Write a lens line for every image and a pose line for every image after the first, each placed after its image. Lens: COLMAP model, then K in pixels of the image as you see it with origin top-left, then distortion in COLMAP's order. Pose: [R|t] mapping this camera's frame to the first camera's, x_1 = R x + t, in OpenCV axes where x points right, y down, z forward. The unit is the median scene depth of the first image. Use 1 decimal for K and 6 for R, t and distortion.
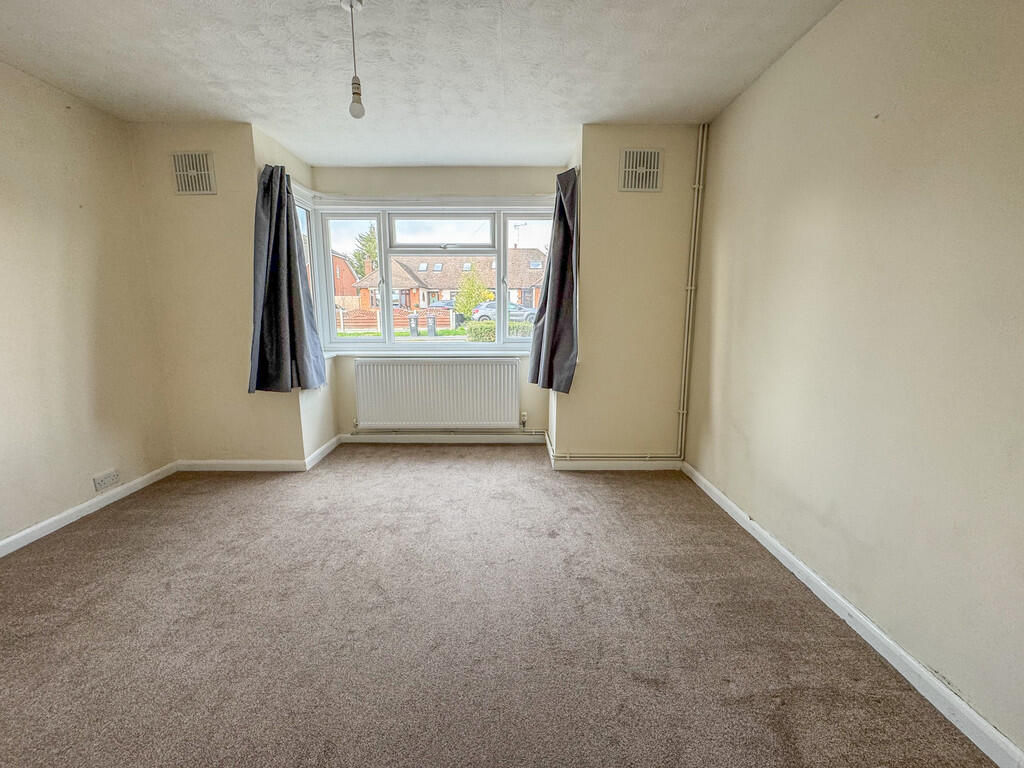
lens RADIAL K [[420.1, 0, 513.5], [0, 420.1, 385.1], [0, 0, 1]] dist [-0.000681, -0.000614]
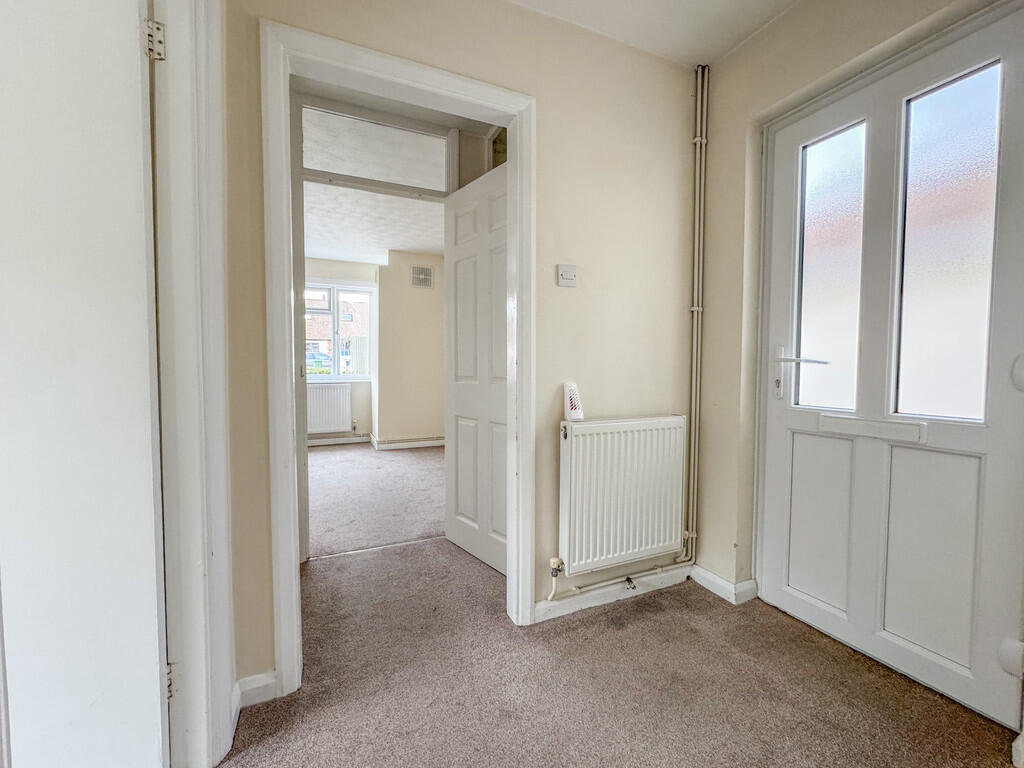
lens RADIAL K [[420.1, 0, 511.4], [0, 420.1, 380.6], [0, 0, 1]] dist [-0.000681, -0.000614]
pose [[0.911557, -0.016442, 0.410844, -0.090310], [0.069925, 0.990844, -0.115491, 0.157885], [-0.405184, 0.134005, 0.904361, -0.670982]]
